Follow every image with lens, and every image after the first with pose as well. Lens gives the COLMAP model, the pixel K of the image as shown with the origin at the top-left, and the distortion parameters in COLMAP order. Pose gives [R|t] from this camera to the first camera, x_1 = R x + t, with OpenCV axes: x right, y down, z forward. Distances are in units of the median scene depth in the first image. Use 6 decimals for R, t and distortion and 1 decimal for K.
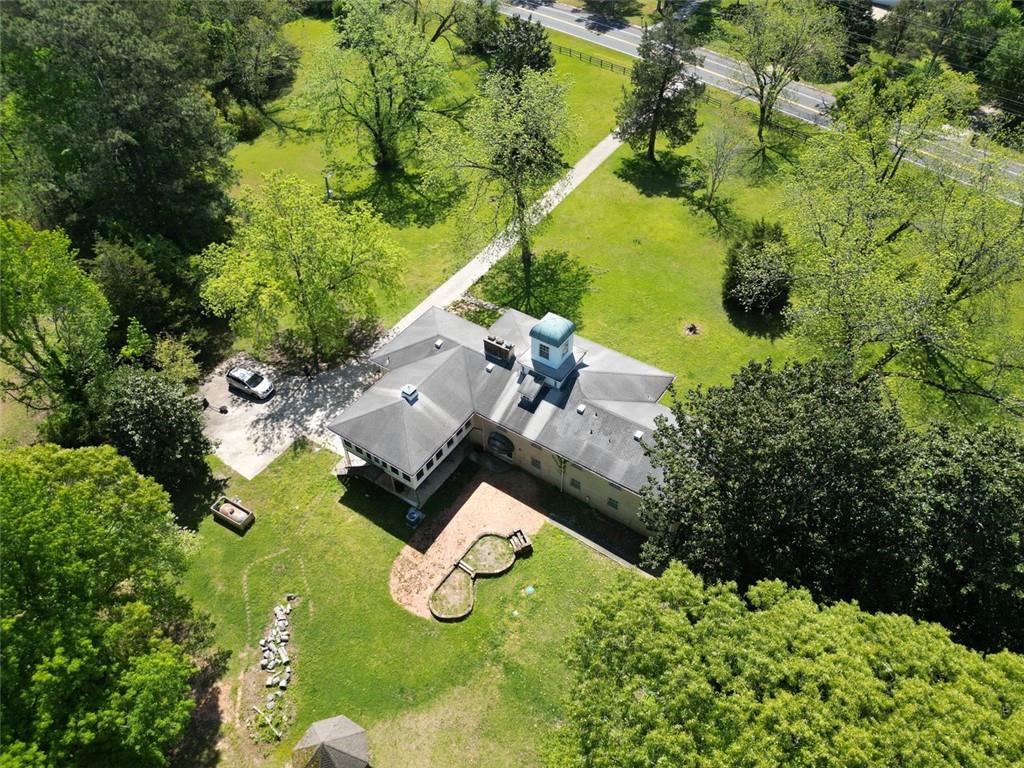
lens RADIAL K [[736.5, 0, 514.0], [0, 736.5, 384.8], [0, 0, 1]] dist [0.025217, -0.013879]
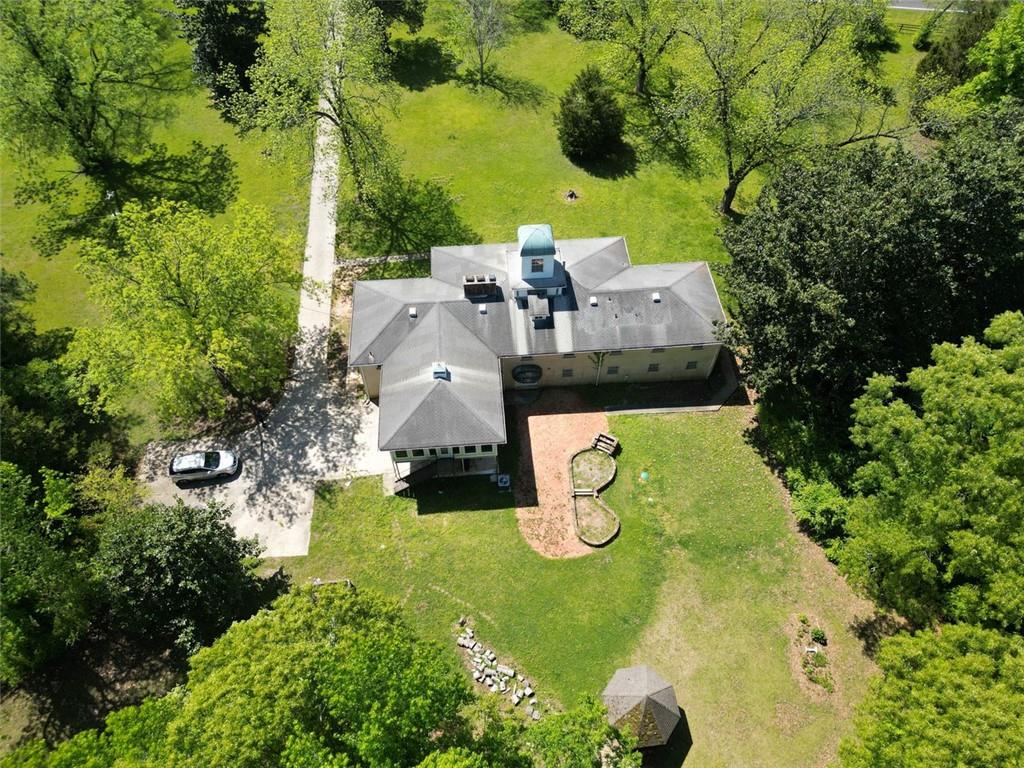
lens RADIAL K [[736.5, 0, 513.5], [0, 736.5, 386.1], [0, 0, 1]] dist [0.025217, -0.013879]
pose [[0.777015, -0.490074, 0.395064, -0.423749], [0.430013, 0.871583, 0.235440, -0.142233], [-0.459714, -0.013057, 0.887971, 0.140671]]
